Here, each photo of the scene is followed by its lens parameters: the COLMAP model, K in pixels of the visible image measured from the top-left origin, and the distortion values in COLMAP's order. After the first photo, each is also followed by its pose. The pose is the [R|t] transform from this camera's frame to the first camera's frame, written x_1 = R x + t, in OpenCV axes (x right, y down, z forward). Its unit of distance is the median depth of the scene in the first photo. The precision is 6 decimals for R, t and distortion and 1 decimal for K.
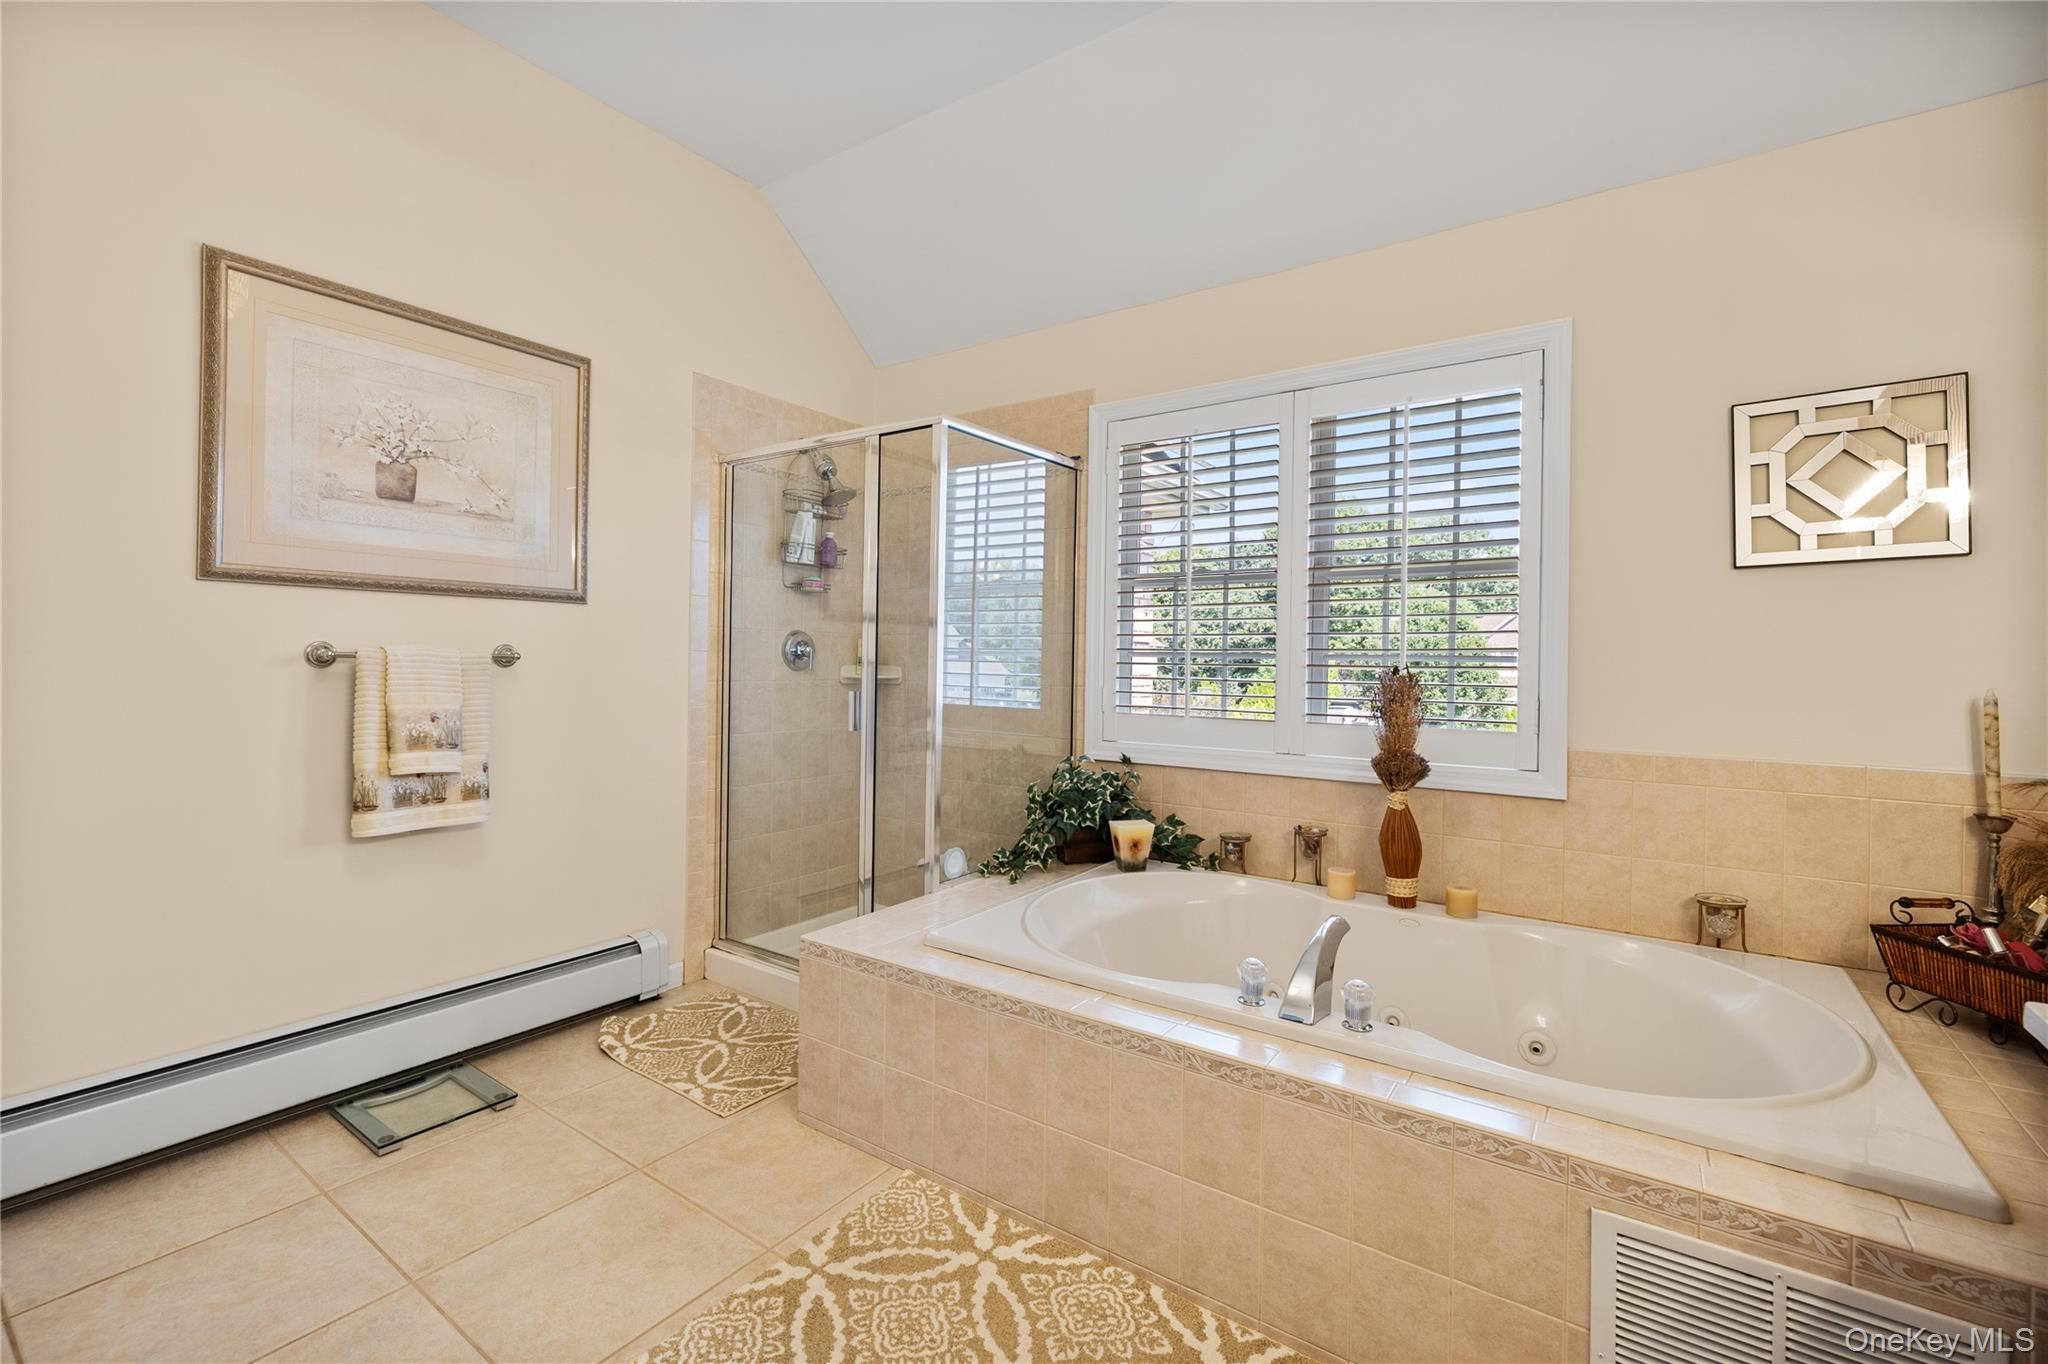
lens RADIAL K [[876.9, 0, 1022.7], [0, 876.9, 663.1], [0, 0, 1]] dist [0.008323, -0.000082]
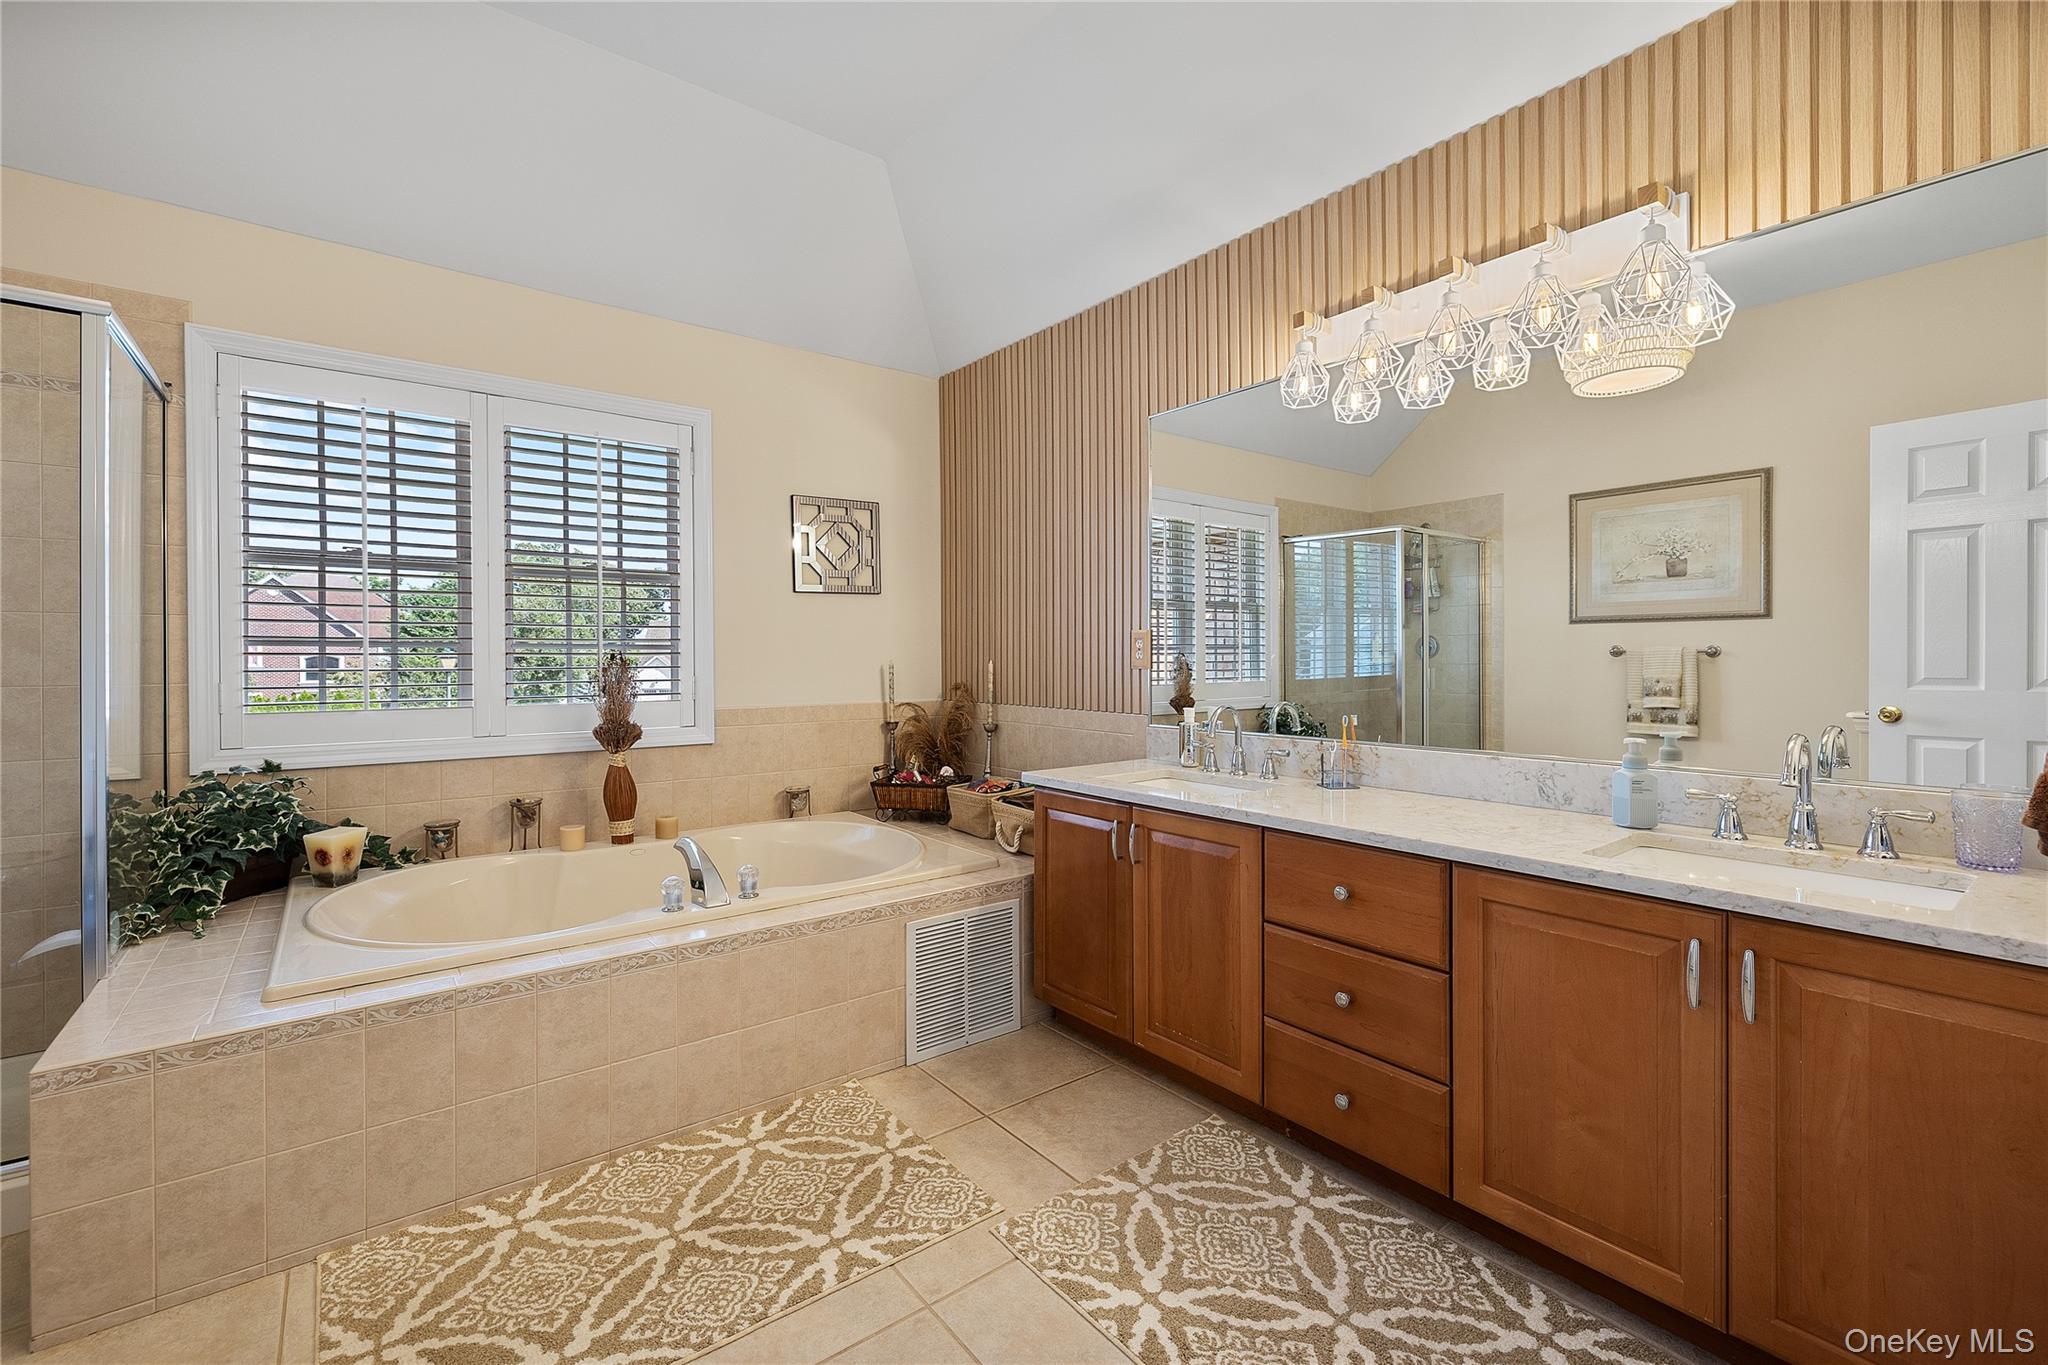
lens RADIAL K [[876.9, 0, 990.5], [0, 876.9, 657.5], [0, 0, 1]] dist [0.008323, -0.000082]
pose [[0.312370, -0.012169, 0.949882, -0.625224], [0.005999, 0.999923, 0.010837, -0.000194], [-0.949941, 0.002313, 0.312420, 0.108588]]
